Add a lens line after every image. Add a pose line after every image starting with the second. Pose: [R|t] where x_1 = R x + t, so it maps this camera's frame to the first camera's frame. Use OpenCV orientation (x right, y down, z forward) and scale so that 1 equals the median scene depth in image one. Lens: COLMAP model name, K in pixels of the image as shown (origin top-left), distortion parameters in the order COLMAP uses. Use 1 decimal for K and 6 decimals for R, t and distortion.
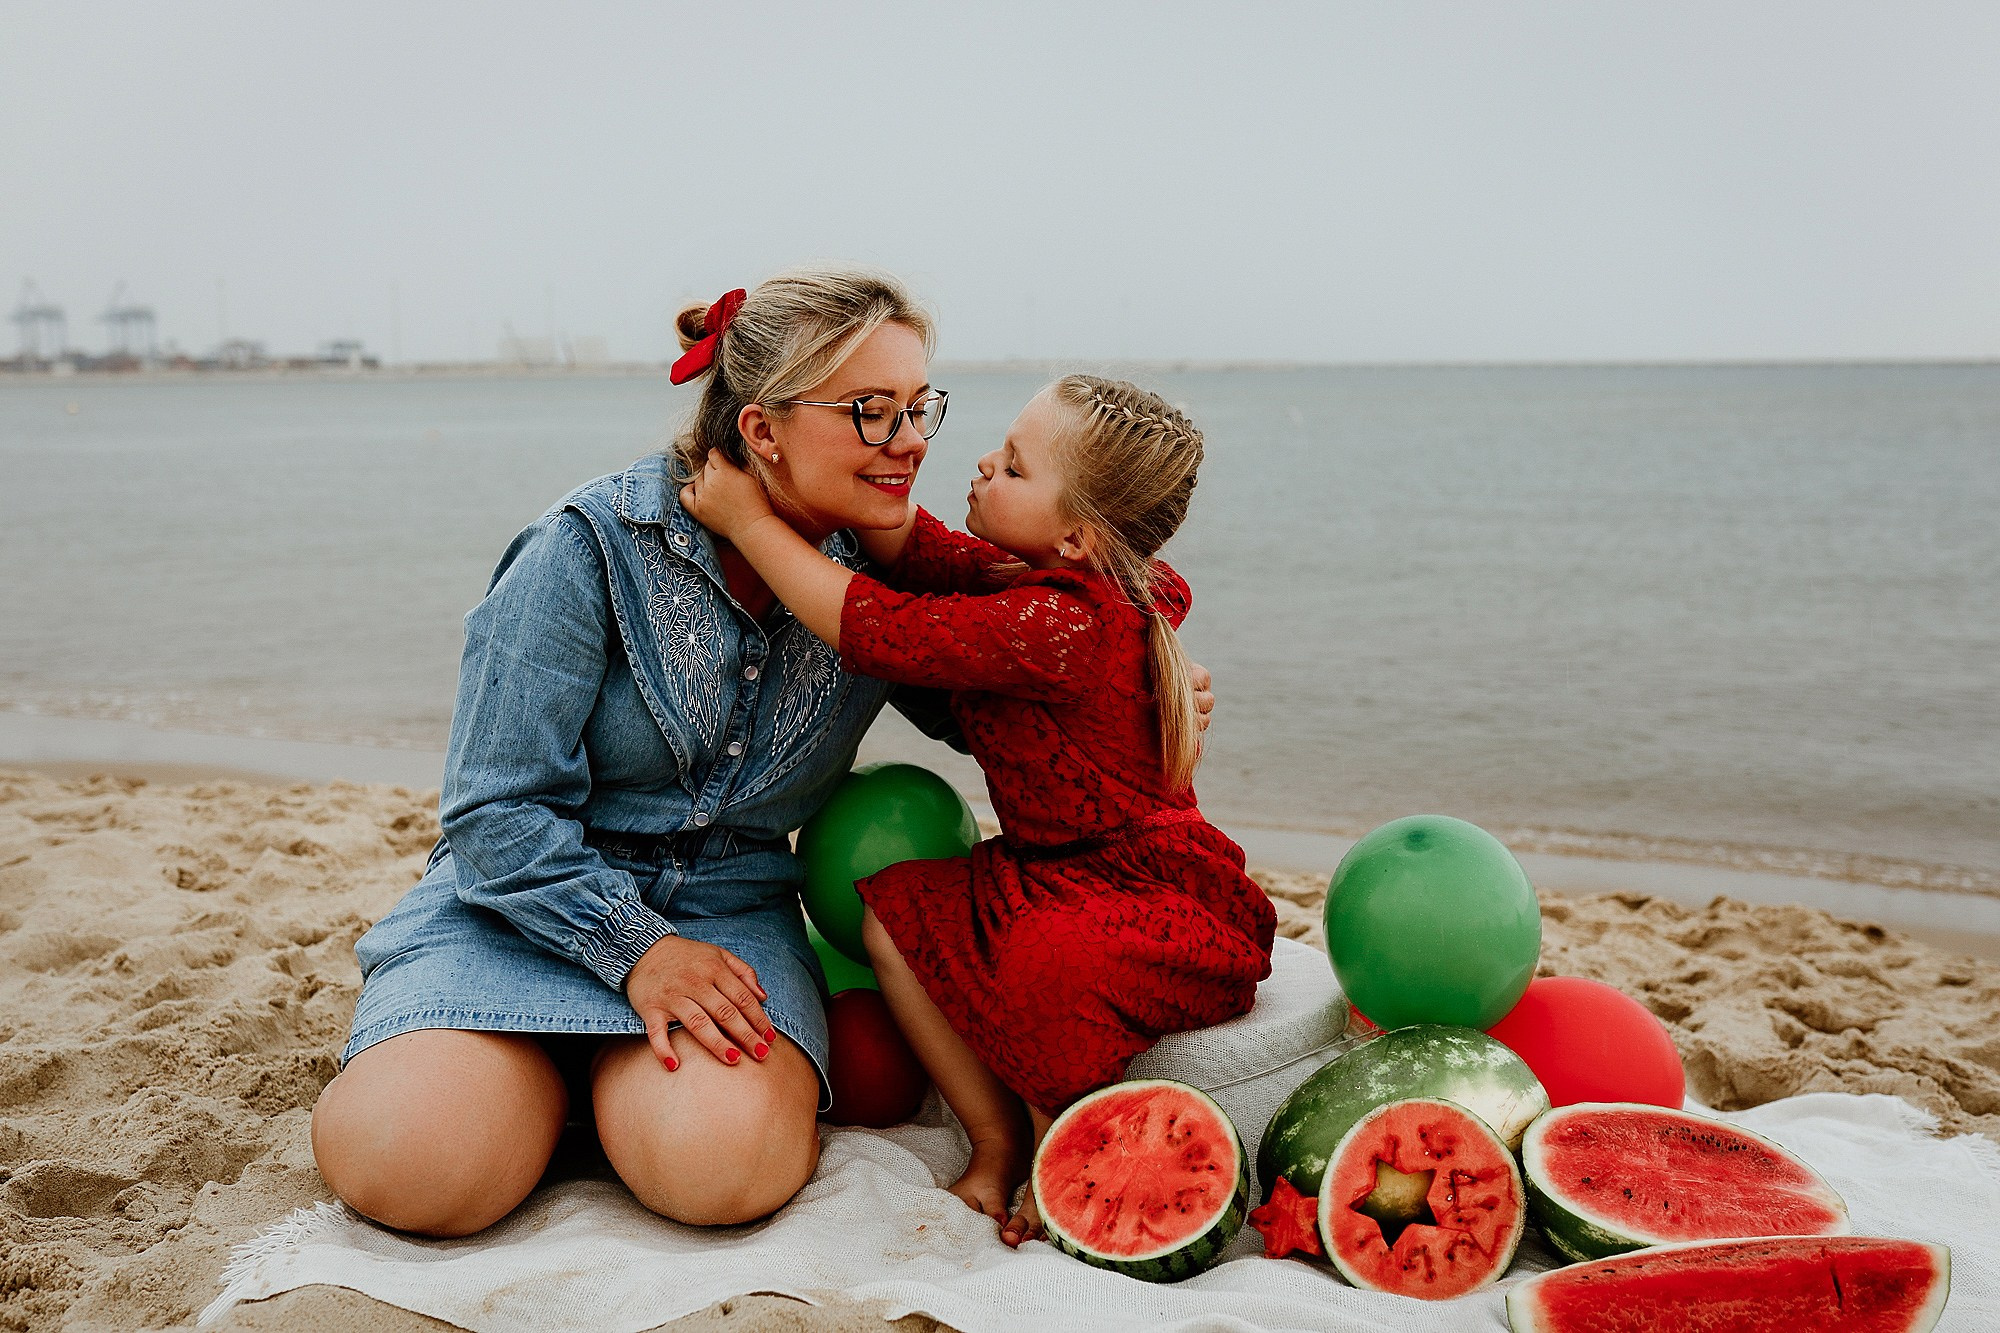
lens RADIAL K [[2052.1, 0, 1000.0], [0, 2052.1, 666.5], [0, 0, 1]] dist [-0.061295, 0.116565]
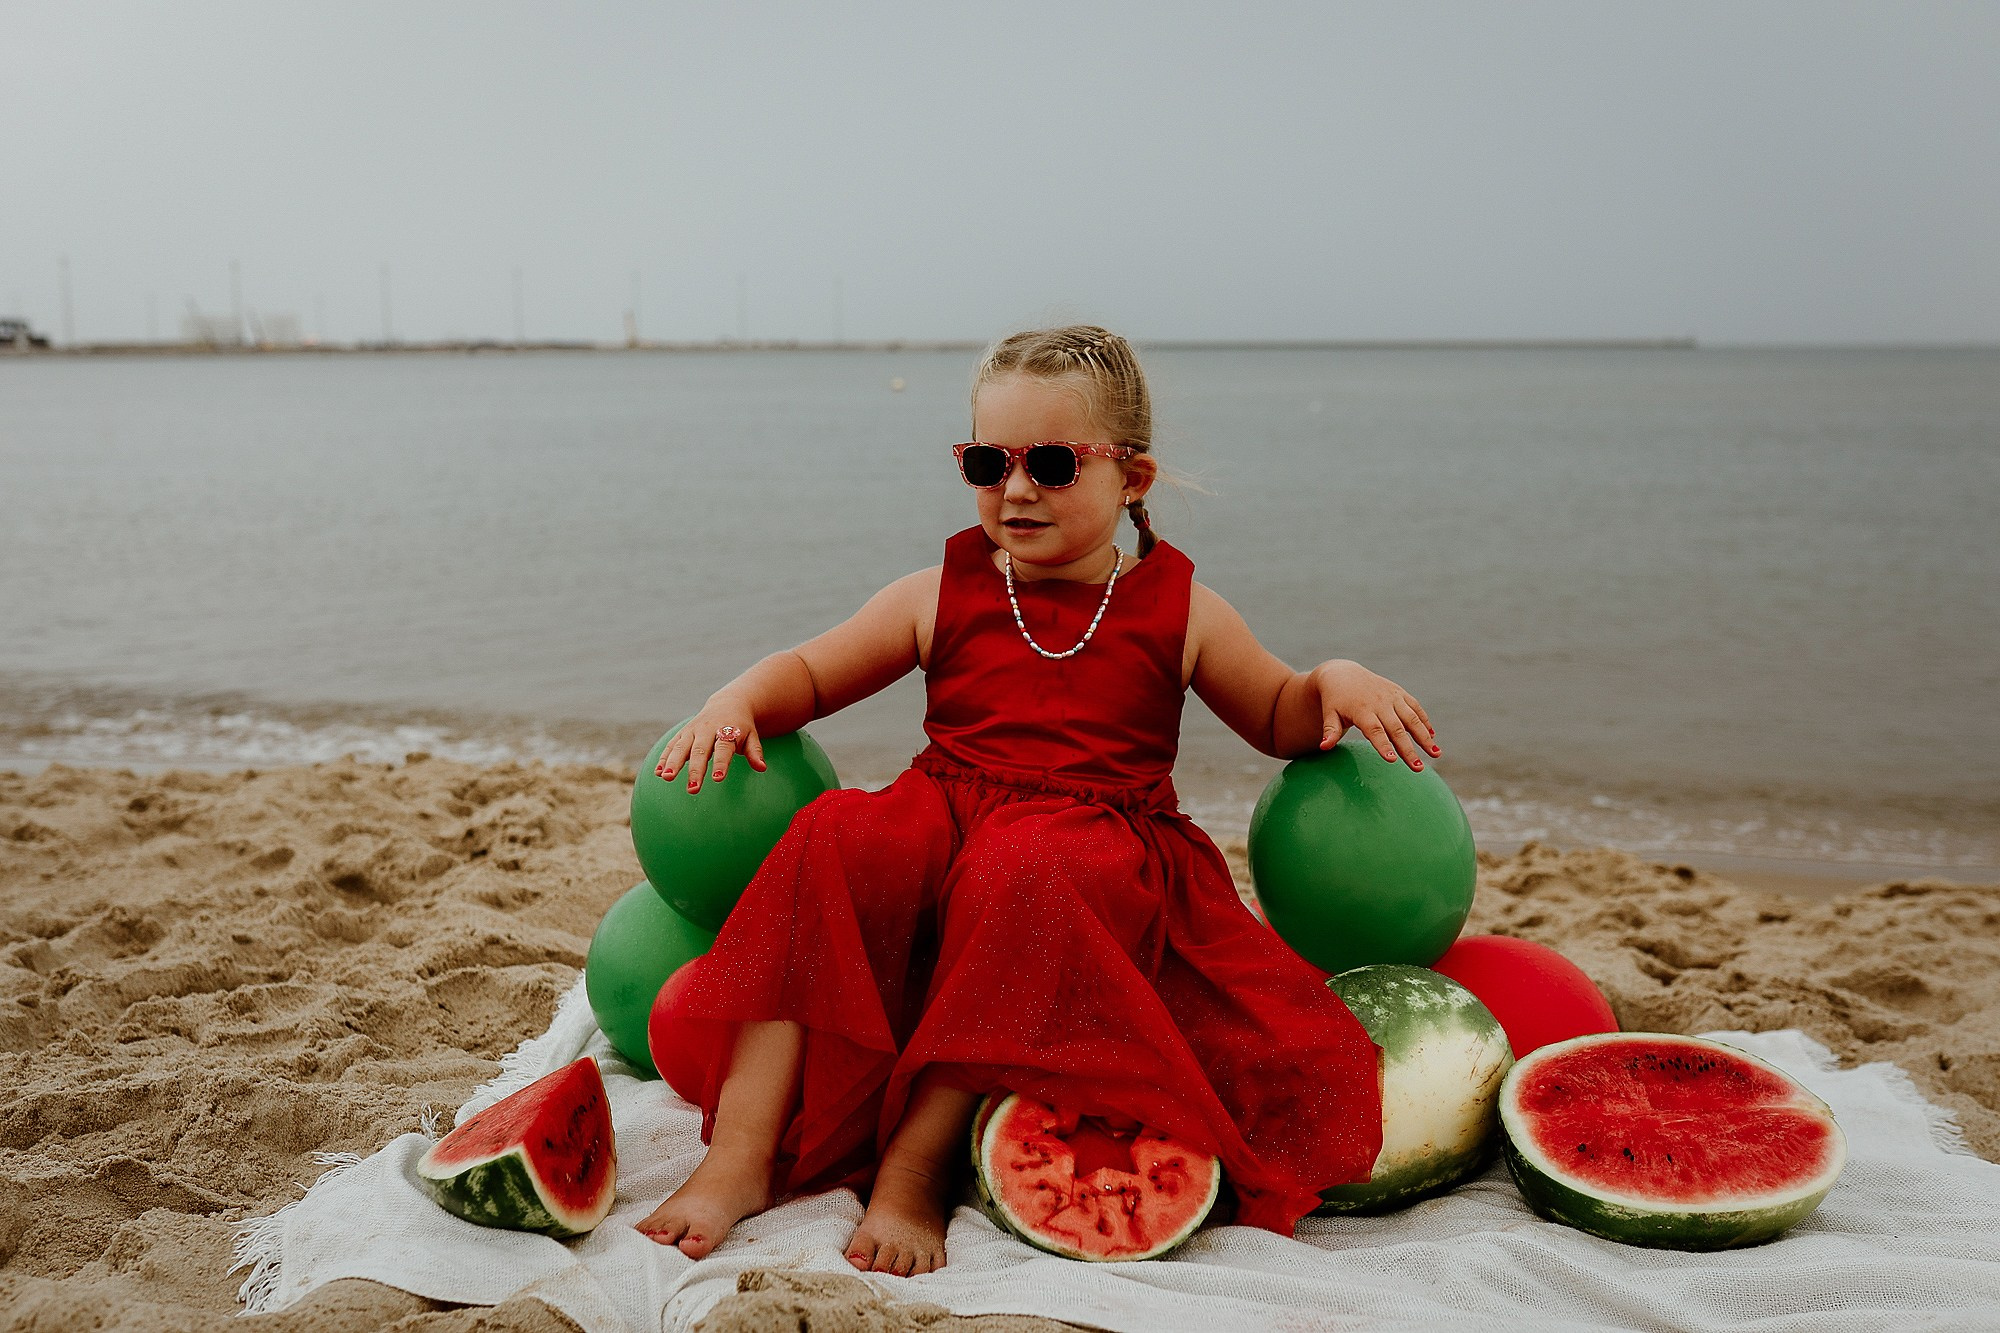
lens RADIAL K [[2052.1, 0, 1000.0], [0, 2052.1, 666.5], [0, 0, 1]] dist [-0.061295, 0.116565]
pose [[0.989992, -0.018848, 0.139857, -0.063531], [0.017802, 0.999803, 0.008725, 0.022490], [-0.139994, -0.006148, 0.990133, 0.087542]]
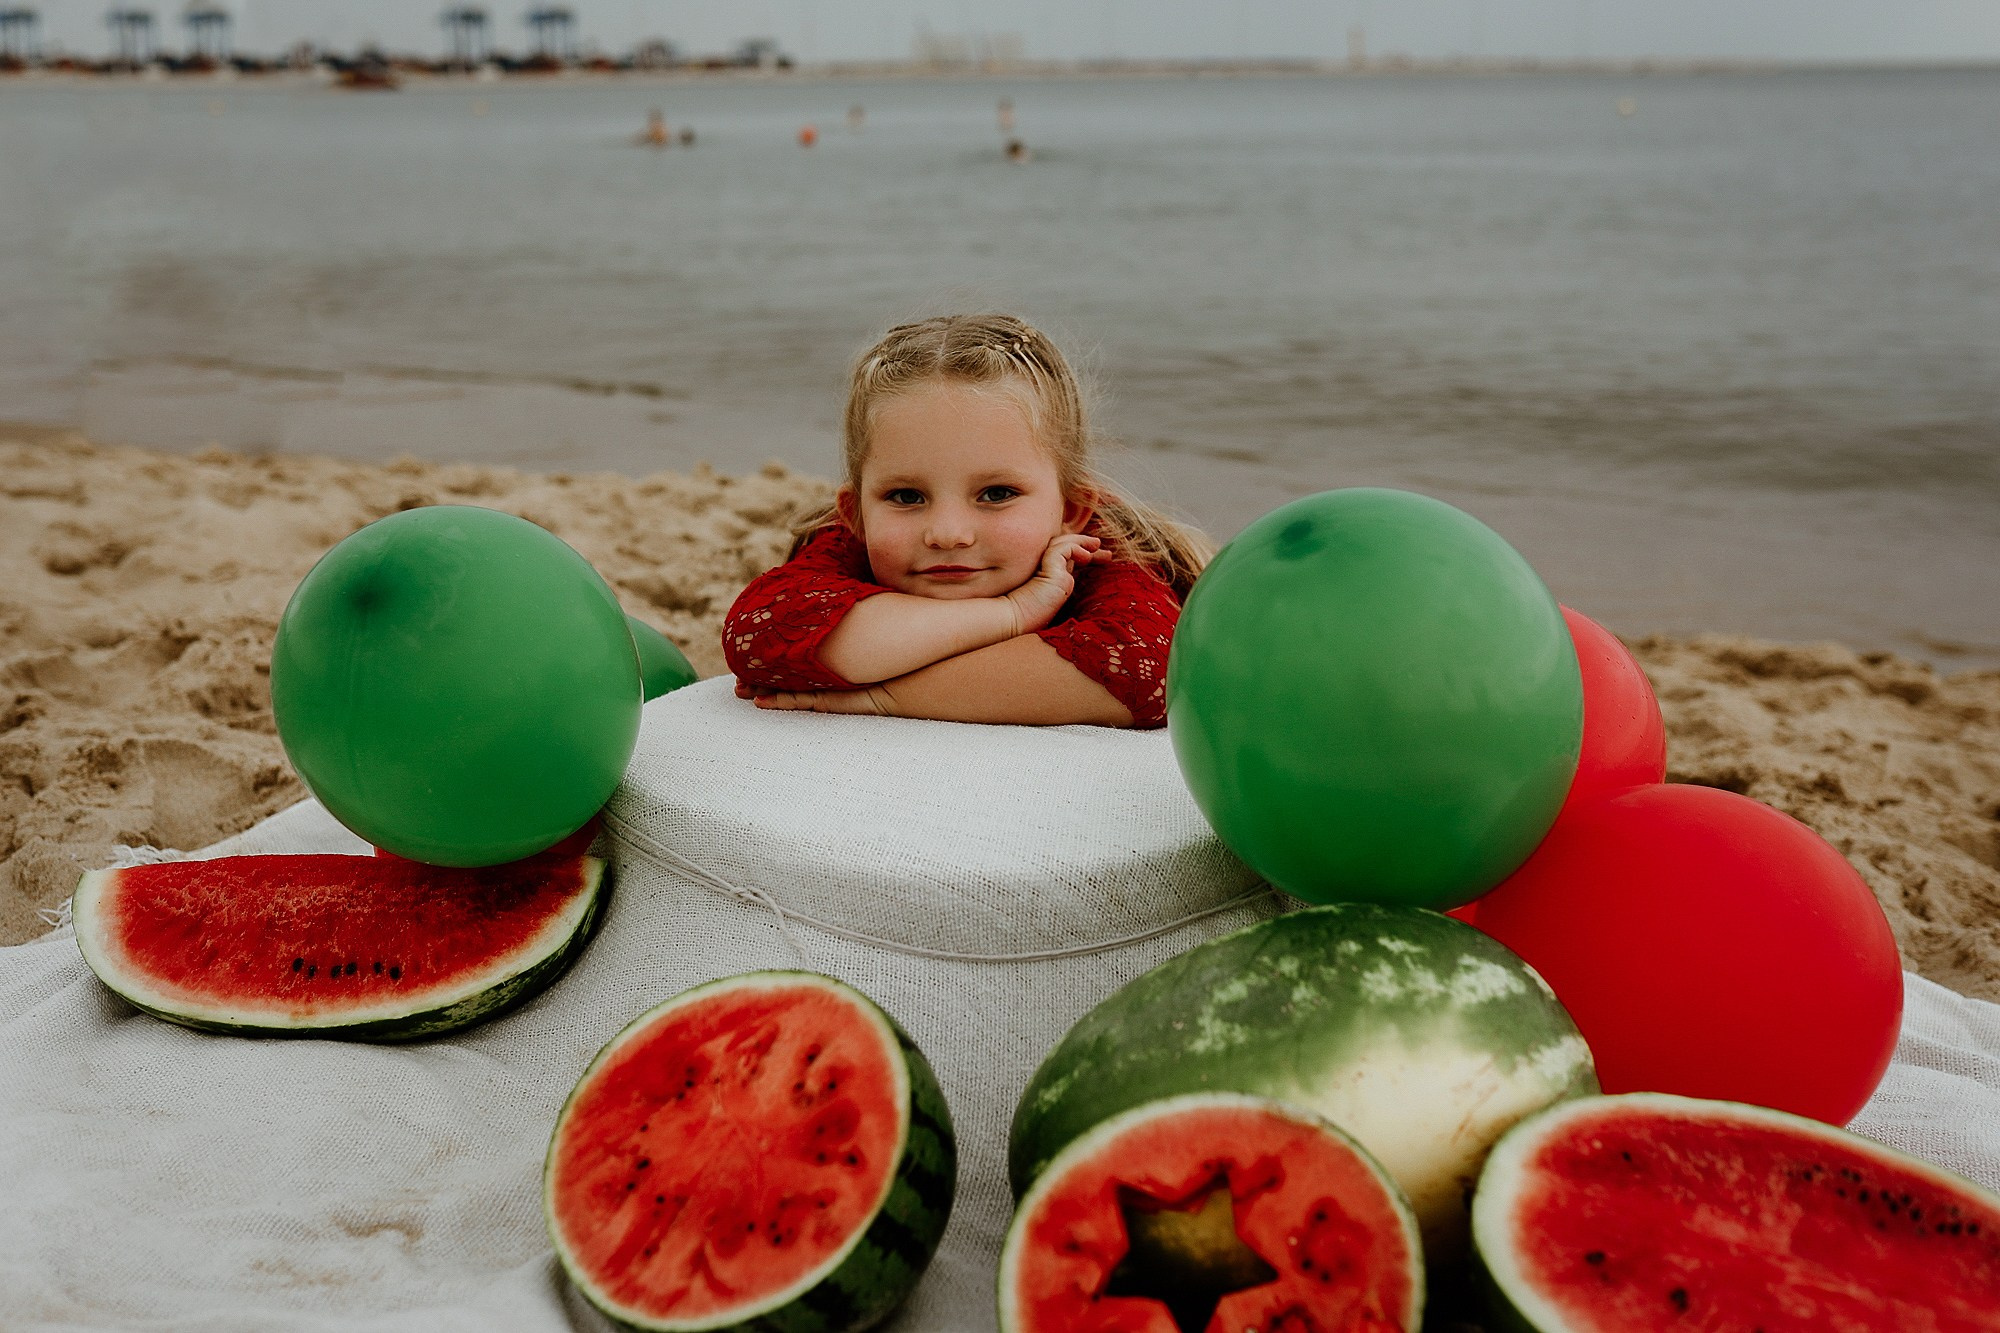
lens RADIAL K [[2119.6, 0, 1000.0], [0, 2119.6, 666.5], [0, 0, 1]] dist [-0.059573, 0.110666]
pose [[0.978647, 0.052566, -0.198714, 0.167443], [-0.026647, 0.991034, 0.130927, 0.036950], [0.203815, -0.122836, 0.971273, 0.357354]]
